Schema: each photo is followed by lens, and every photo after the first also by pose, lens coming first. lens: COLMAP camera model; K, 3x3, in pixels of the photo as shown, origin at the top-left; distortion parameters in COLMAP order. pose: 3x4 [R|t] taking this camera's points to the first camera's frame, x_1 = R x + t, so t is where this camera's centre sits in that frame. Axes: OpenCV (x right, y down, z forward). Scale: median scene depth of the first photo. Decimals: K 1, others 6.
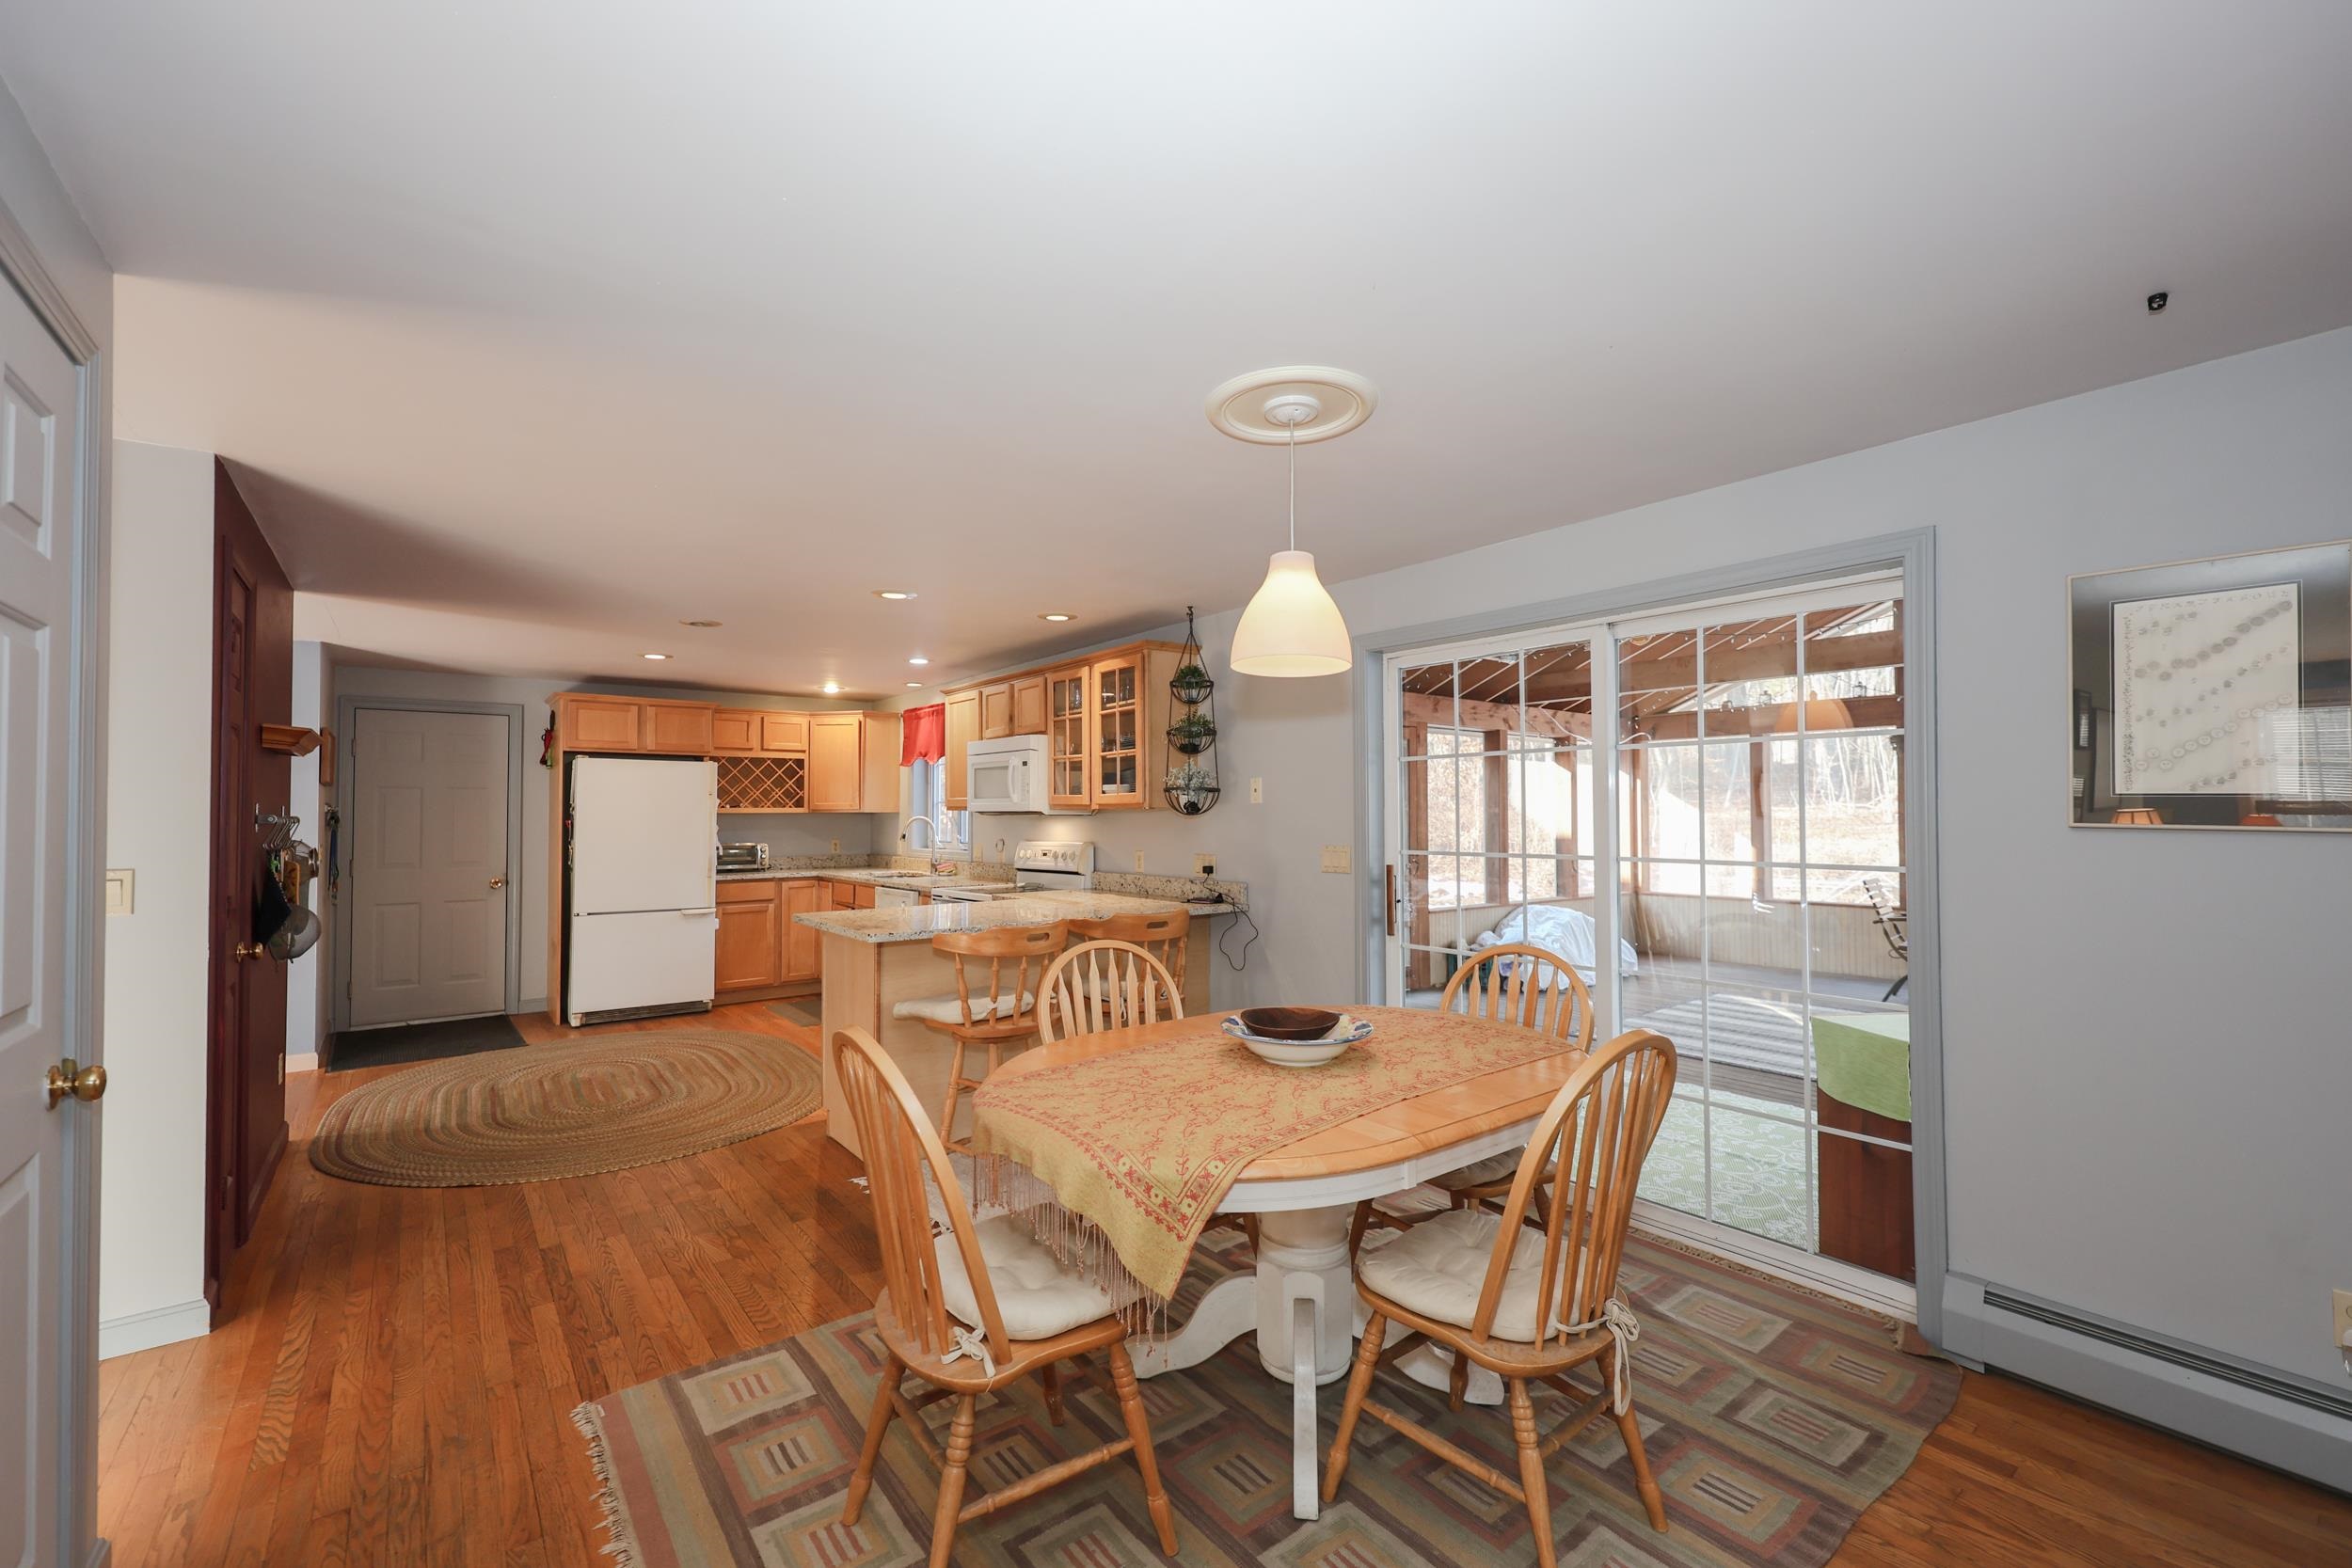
lens RADIAL K [[986.3, 0, 1184.7], [0, 986.3, 799.1], [0, 0, 1]] dist [-0.001383, -0.000089]
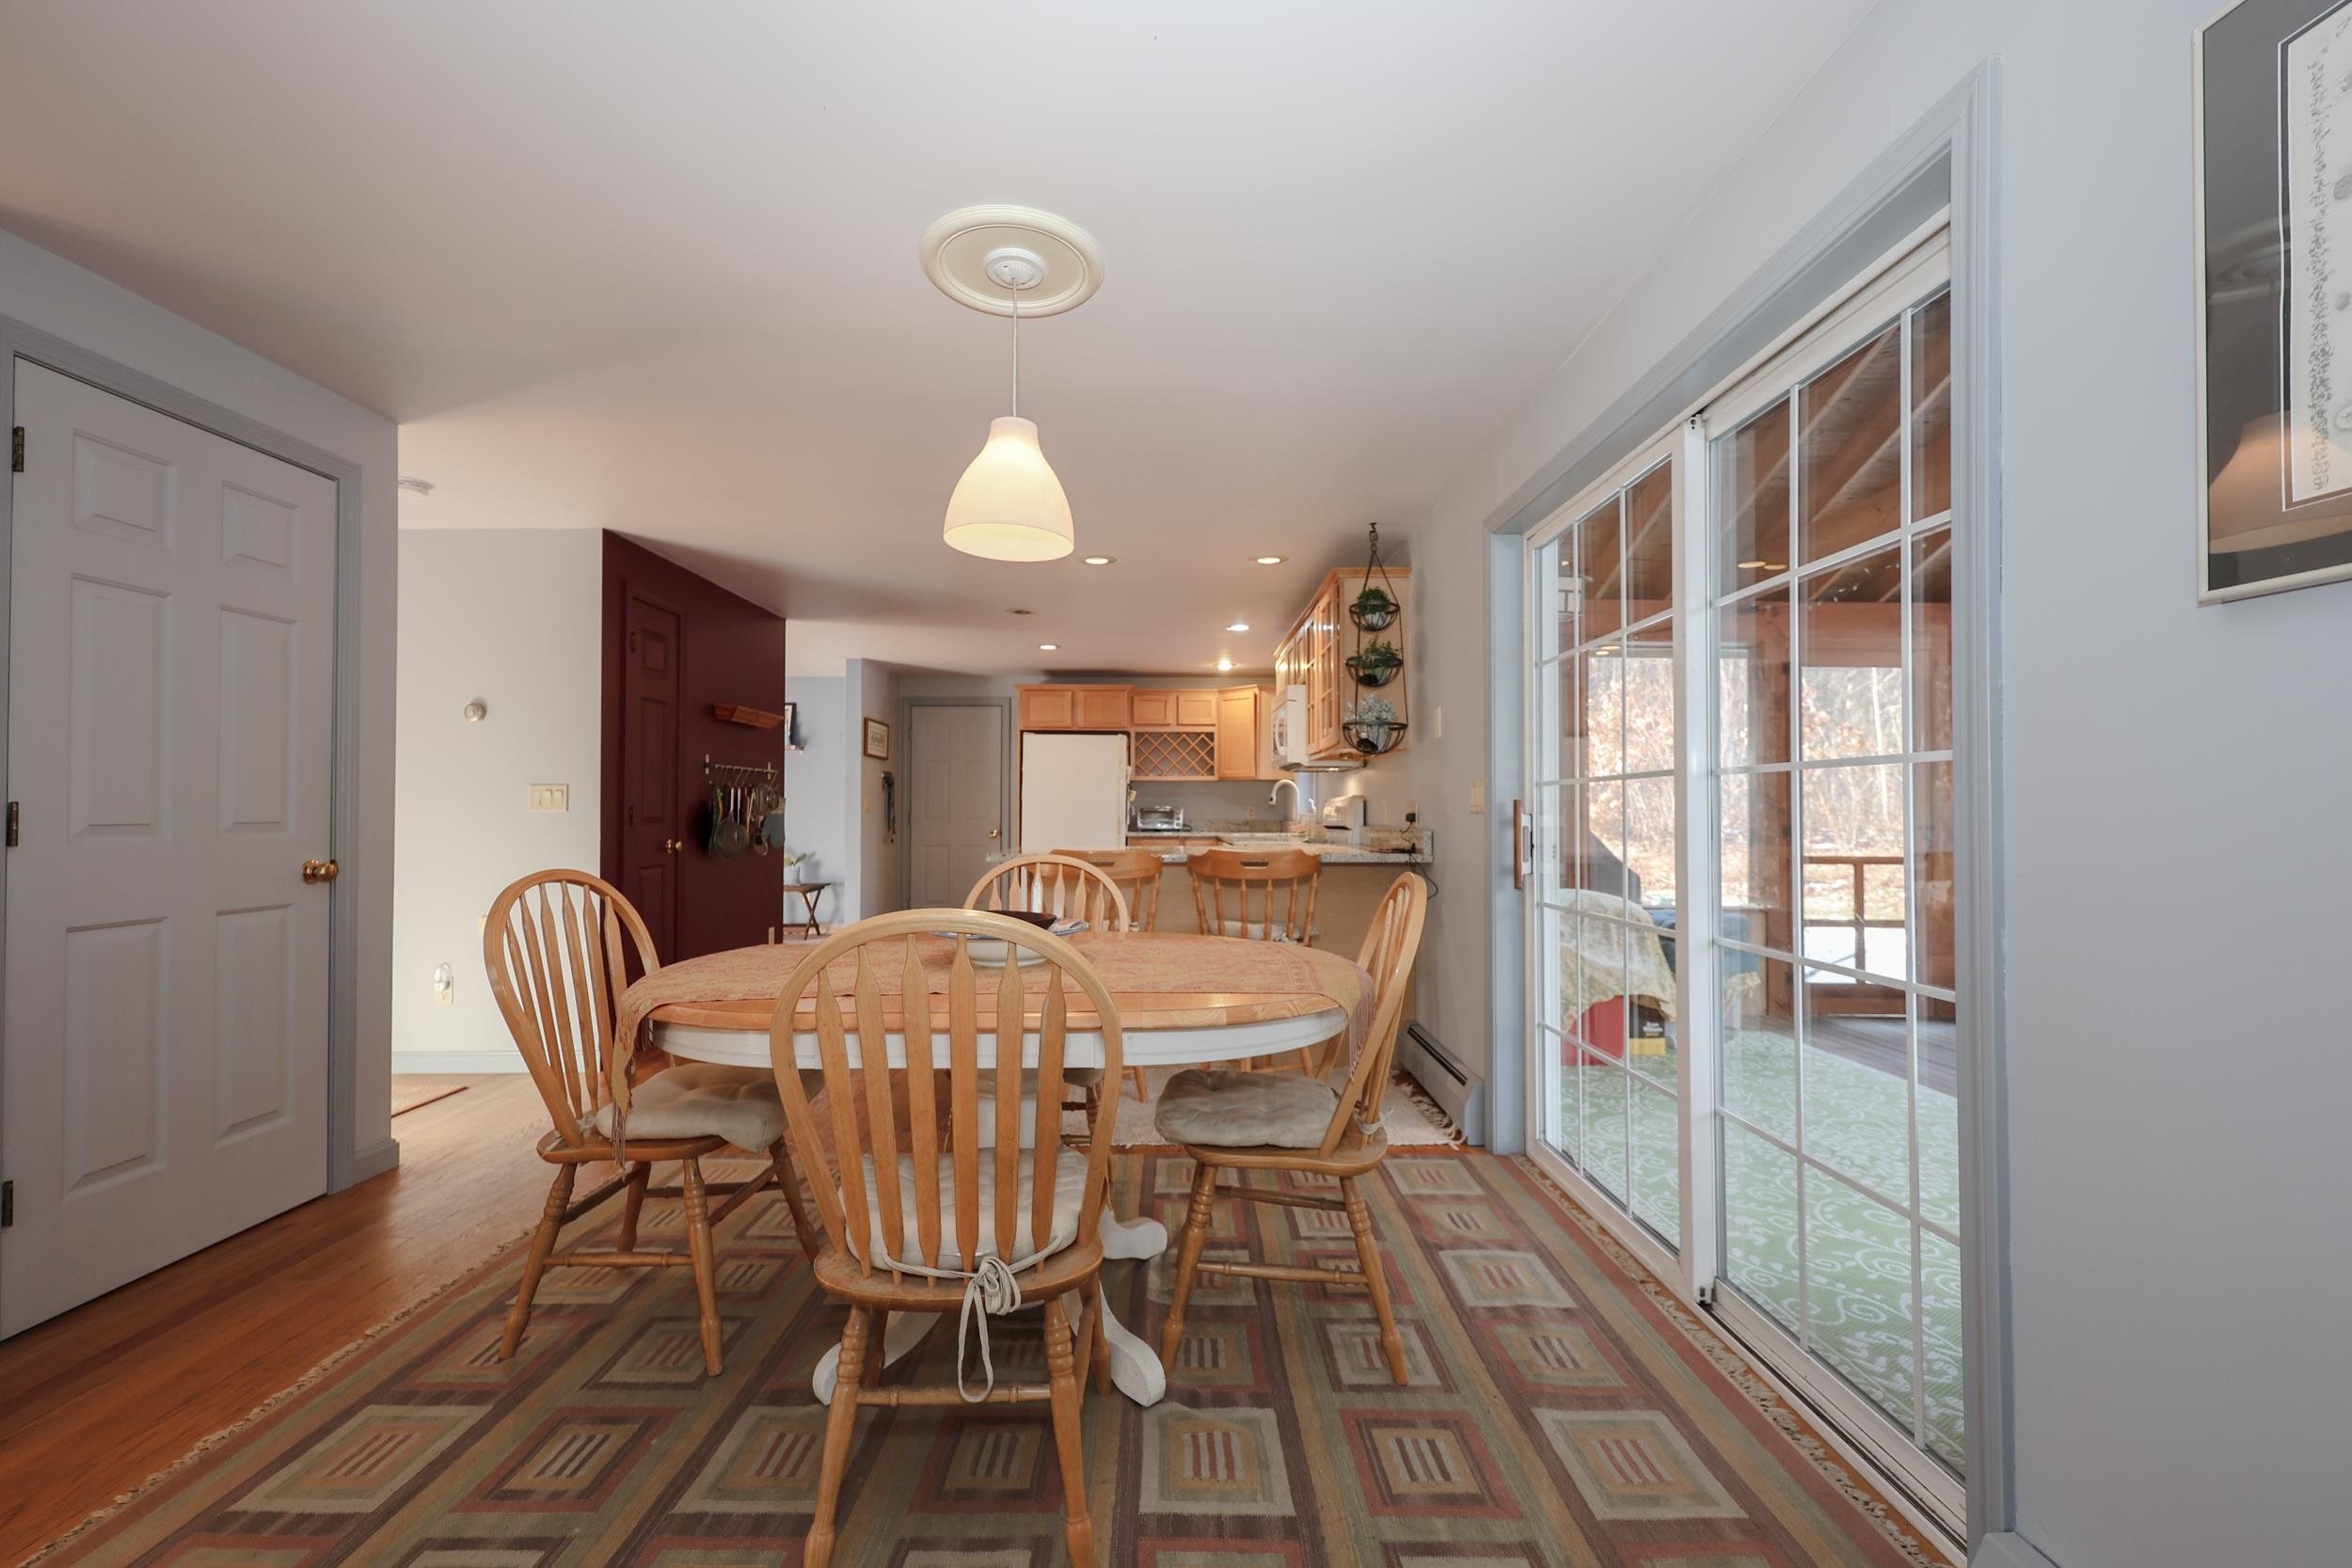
lens RADIAL K [[966.1, 0, 1169.5], [0, 966.1, 793.8], [0, 0, 1]] dist [0.000728, 0.000170]
pose [[0.788870, -0.005304, -0.614537, 0.284996], [0.004082, 0.999986, -0.003390, 0.038035], [0.614546, 0.000165, 0.788881, 0.130927]]
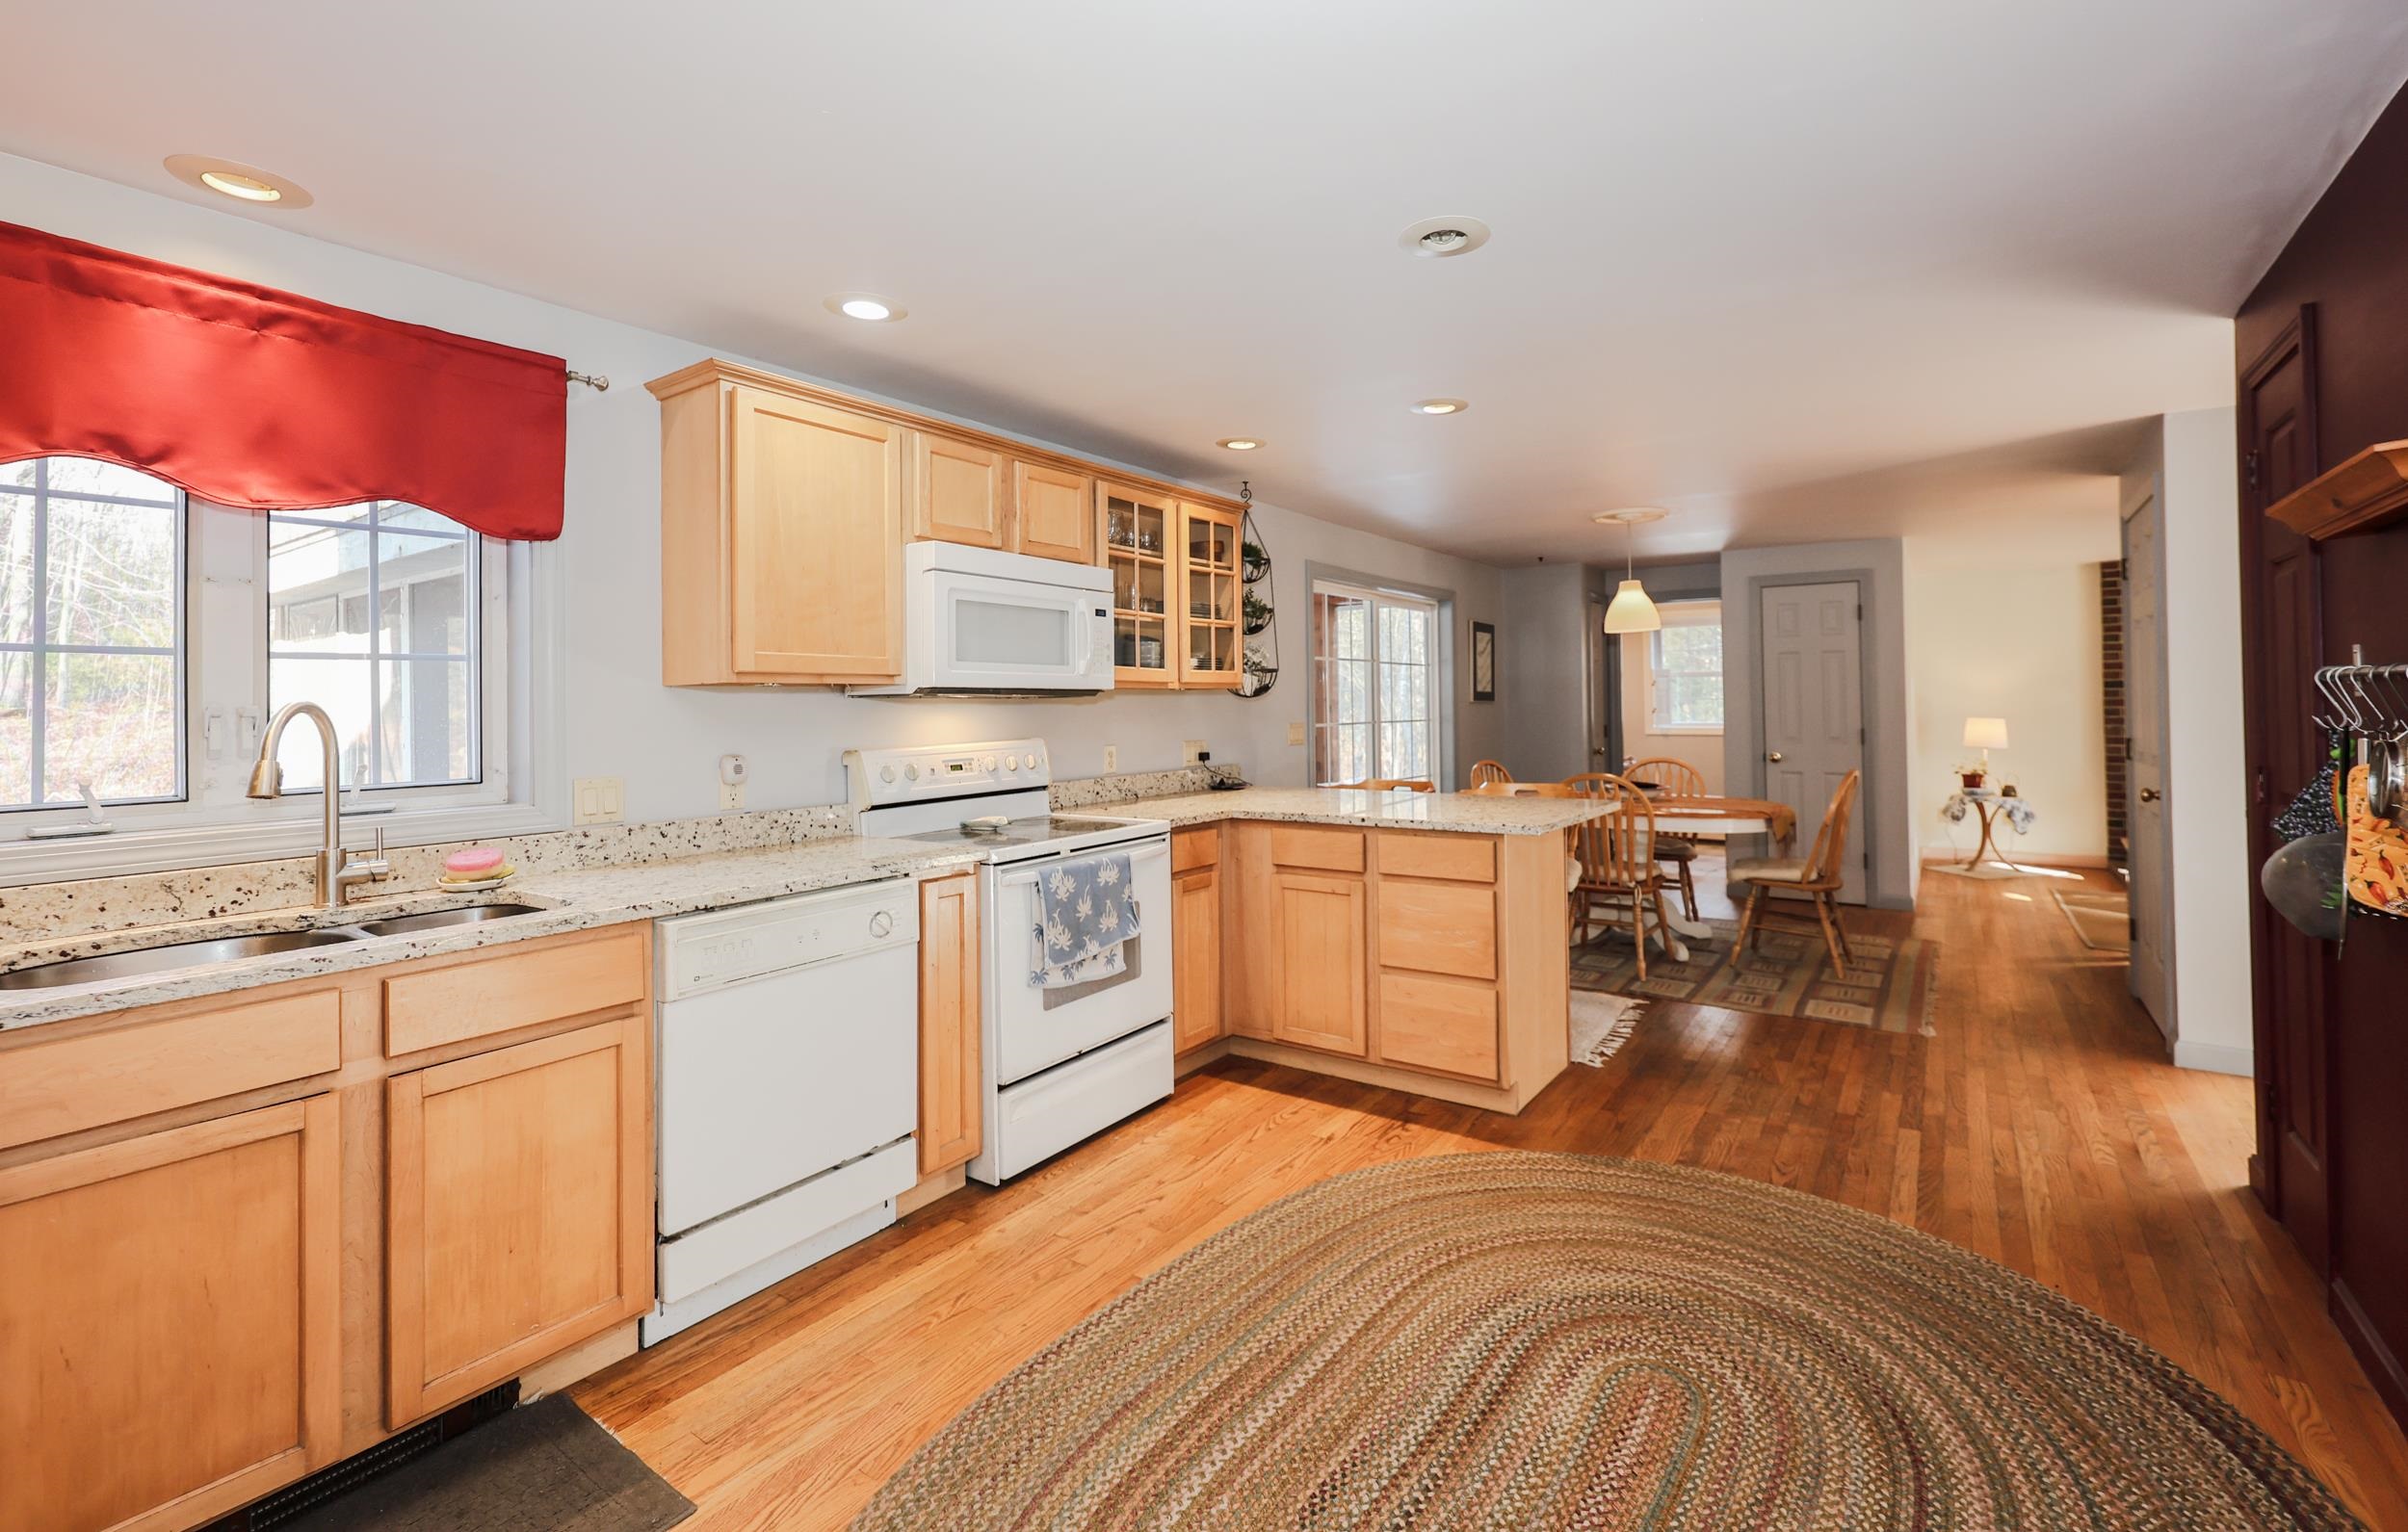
lens RADIAL K [[999.7, 0, 1280.8], [0, 999.7, 695.7], [0, 0, 1]] dist [-0.001477, -0.000111]
pose [[-0.314067, 0.017754, 0.949235, -0.650430], [0.000136, 0.999826, -0.018655, 0.022959], [-0.949401, -0.005729, -0.314014, 0.889116]]
